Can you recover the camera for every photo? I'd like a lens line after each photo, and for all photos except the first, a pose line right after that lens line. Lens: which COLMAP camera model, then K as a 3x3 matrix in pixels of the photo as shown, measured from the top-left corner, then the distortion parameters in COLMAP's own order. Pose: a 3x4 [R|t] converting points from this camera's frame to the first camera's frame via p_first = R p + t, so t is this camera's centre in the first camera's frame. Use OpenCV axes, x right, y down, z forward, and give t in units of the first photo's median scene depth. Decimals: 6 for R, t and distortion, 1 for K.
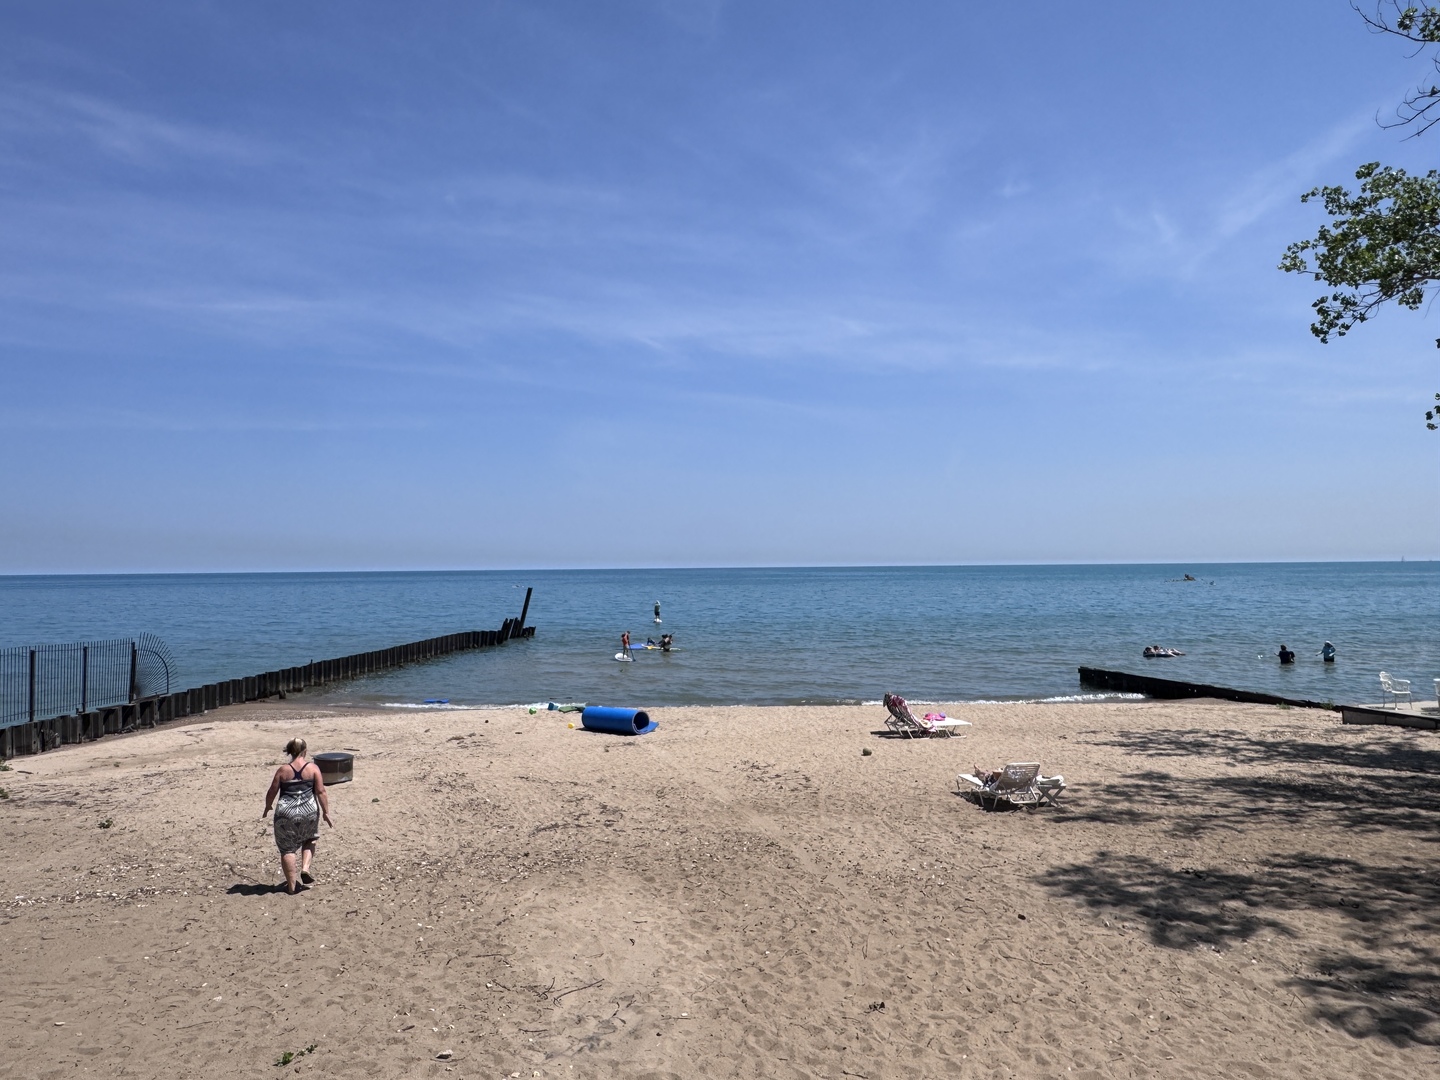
lens RADIAL K [[966.6, 0, 720.0], [0, 966.6, 540.0], [0, 0, 1]] dist [0.001150, 0.001739]
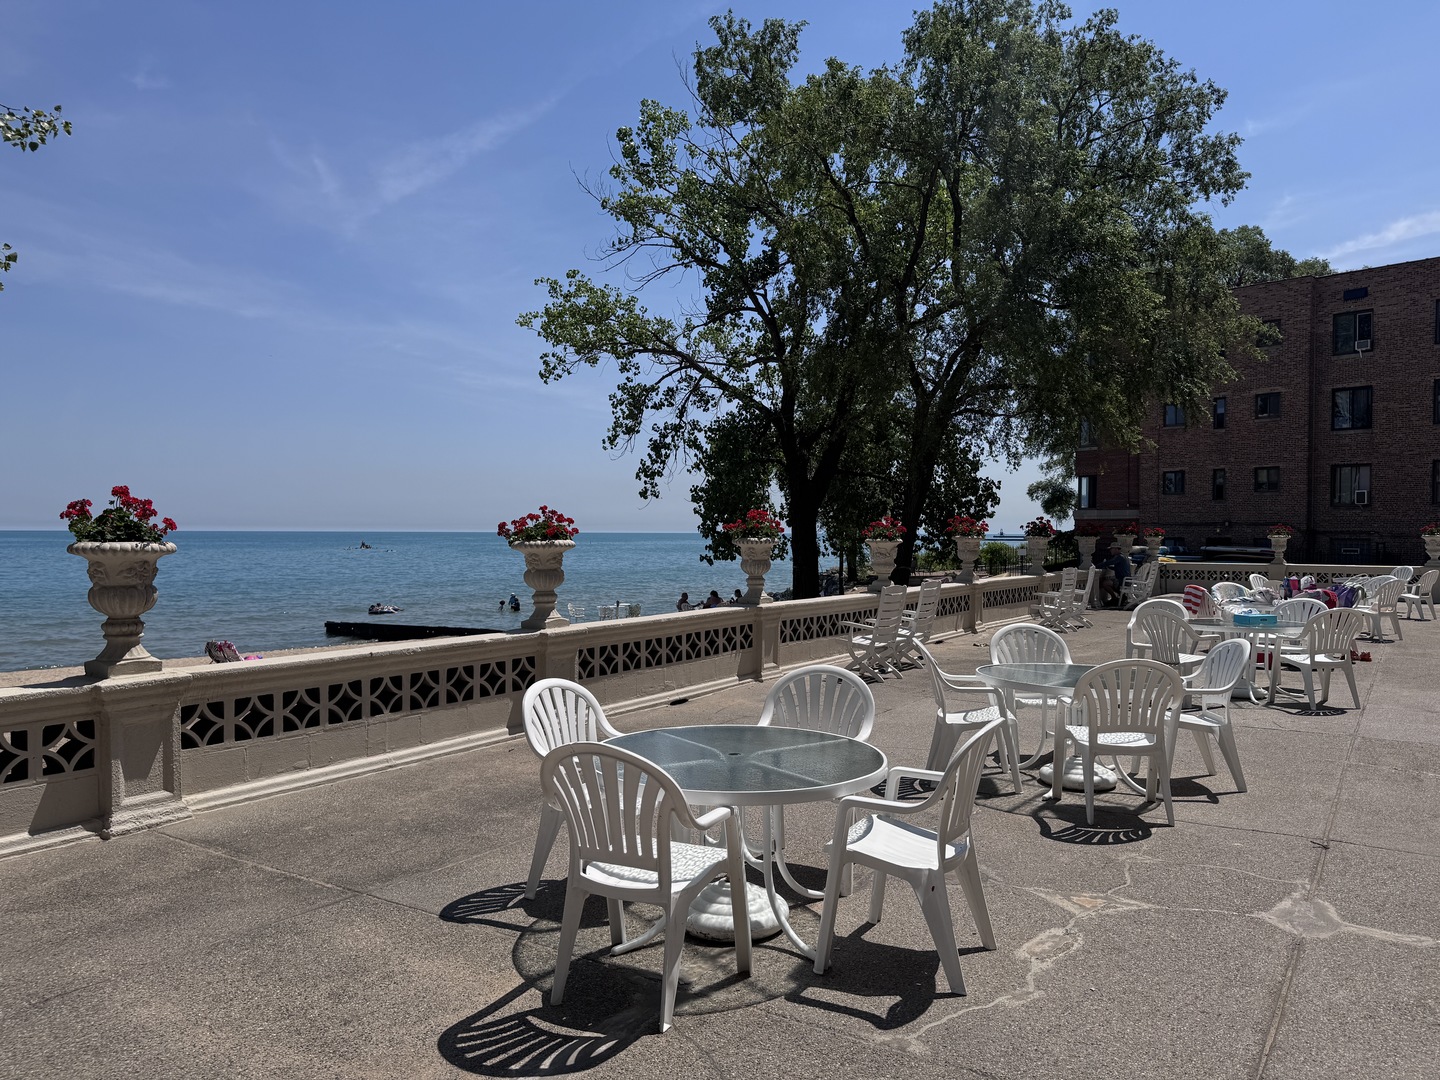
lens RADIAL K [[1120.1, 0, 720.0], [0, 1120.1, 540.0], [0, 0, 1]] dist [-0.000227, -0.000323]
pose [[0.698413, 0.001334, 0.715694, -0.409419], [-0.024847, 0.999441, 0.022385, -0.010579], [-0.715263, -0.033417, 0.698056, -0.387972]]
